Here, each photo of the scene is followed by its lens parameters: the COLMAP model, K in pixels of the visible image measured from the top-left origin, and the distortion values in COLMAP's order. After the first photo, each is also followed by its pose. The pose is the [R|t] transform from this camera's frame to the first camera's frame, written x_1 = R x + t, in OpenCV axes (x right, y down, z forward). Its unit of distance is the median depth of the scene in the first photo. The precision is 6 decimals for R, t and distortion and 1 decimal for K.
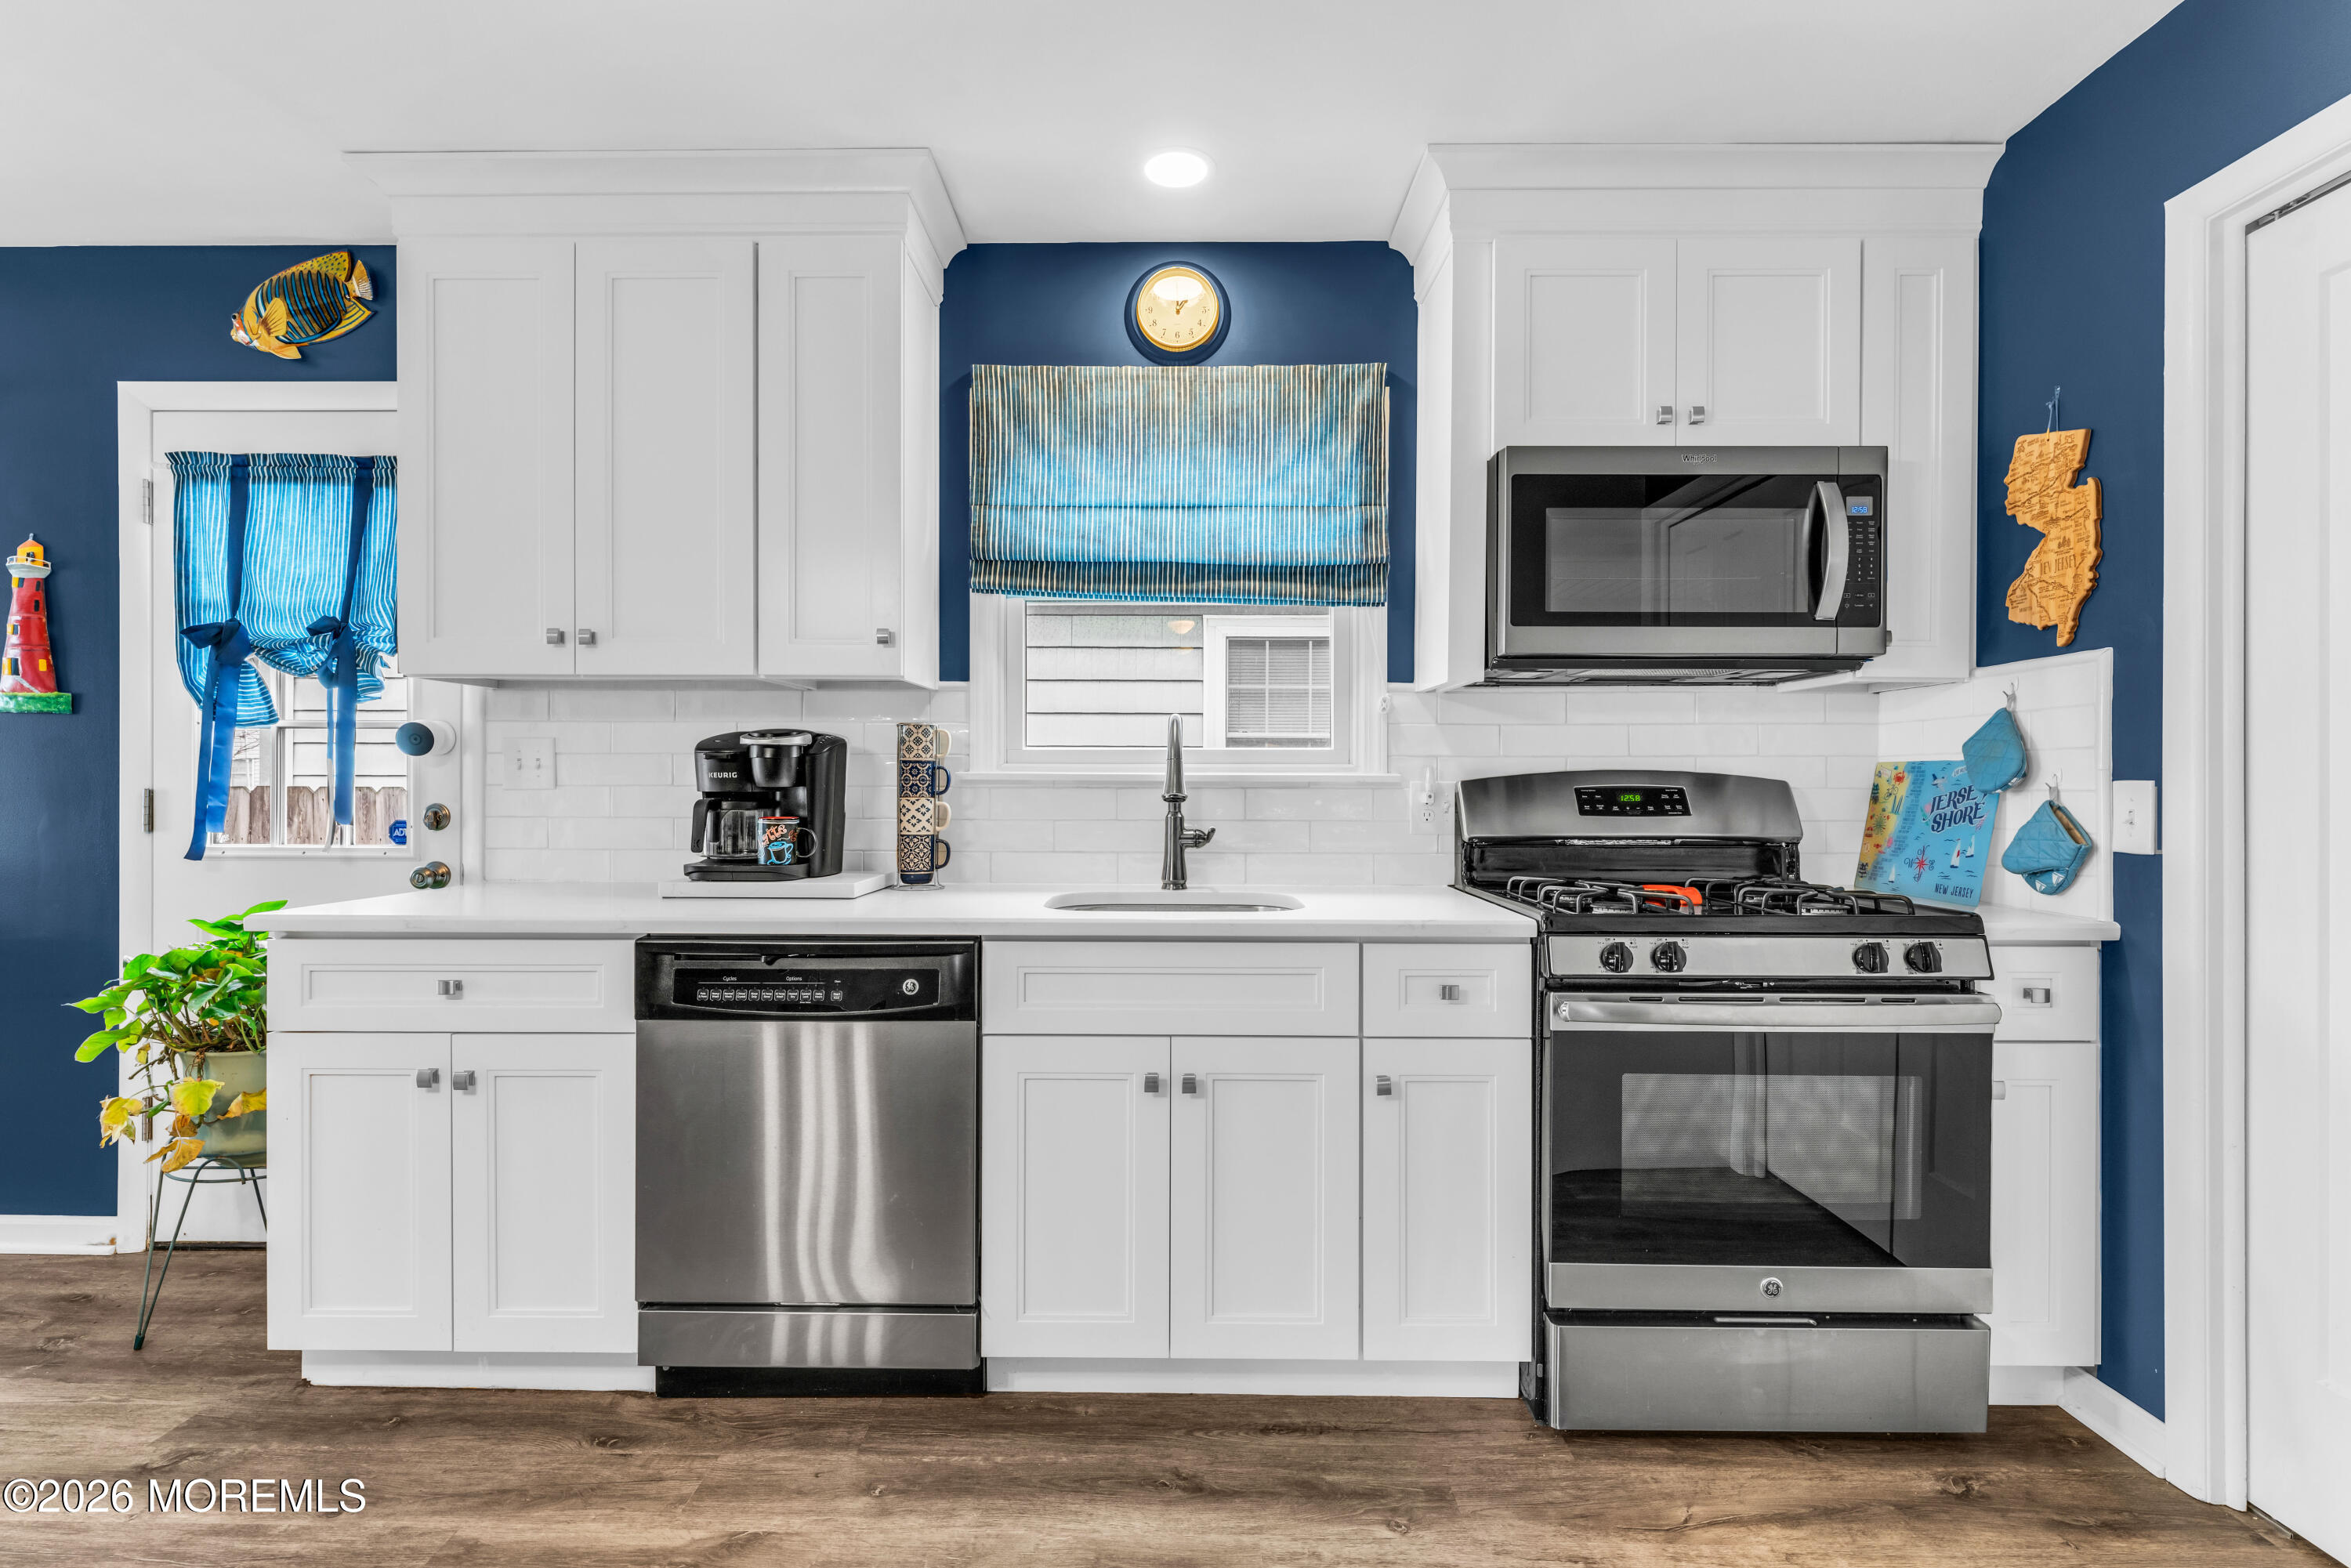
lens RADIAL K [[1067.7, 0, 1168.6], [0, 1067.7, 788.5], [0, 0, 1]] dist [-0.001788, 0.000532]
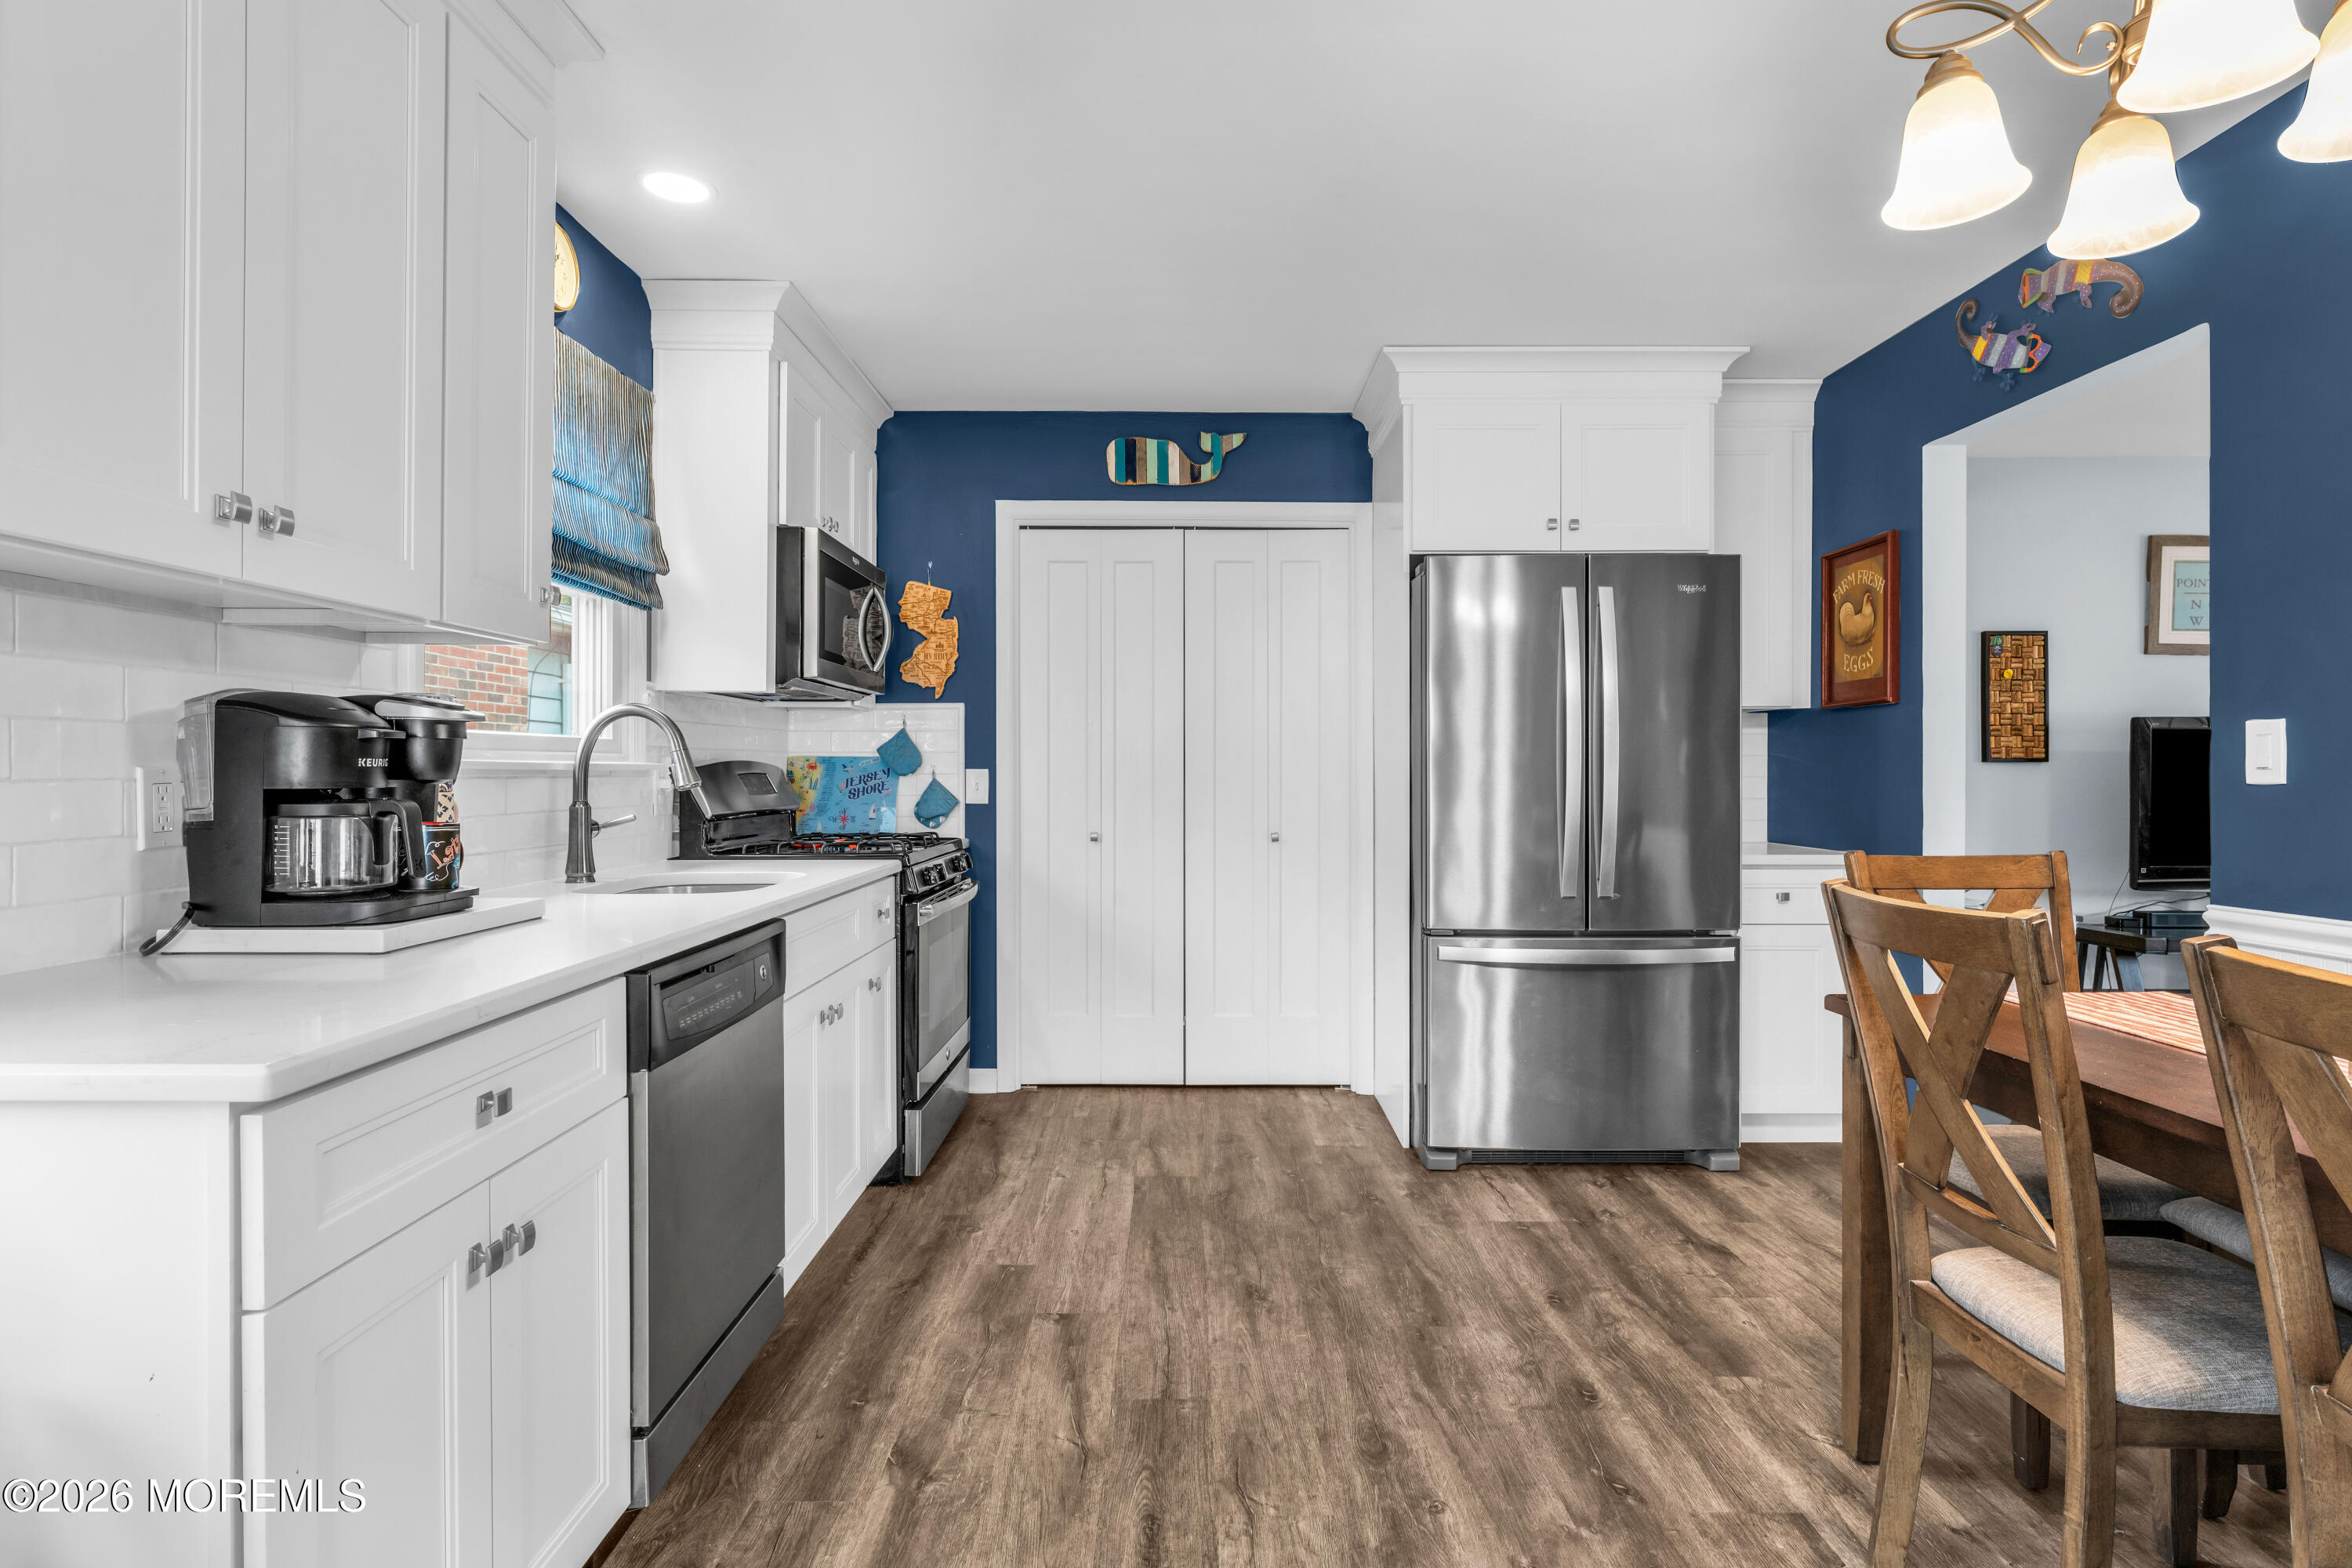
lens RADIAL K [[1216.1, 0, 1194.9], [0, 1216.1, 772.2], [0, 0, 1]] dist [0.000251, -0.000578]
pose [[-0.028120, -0.004759, 0.999593, -1.158884], [0.004045, 0.999980, 0.004875, -0.008151], [-0.999596, 0.004181, -0.028100, 0.504751]]
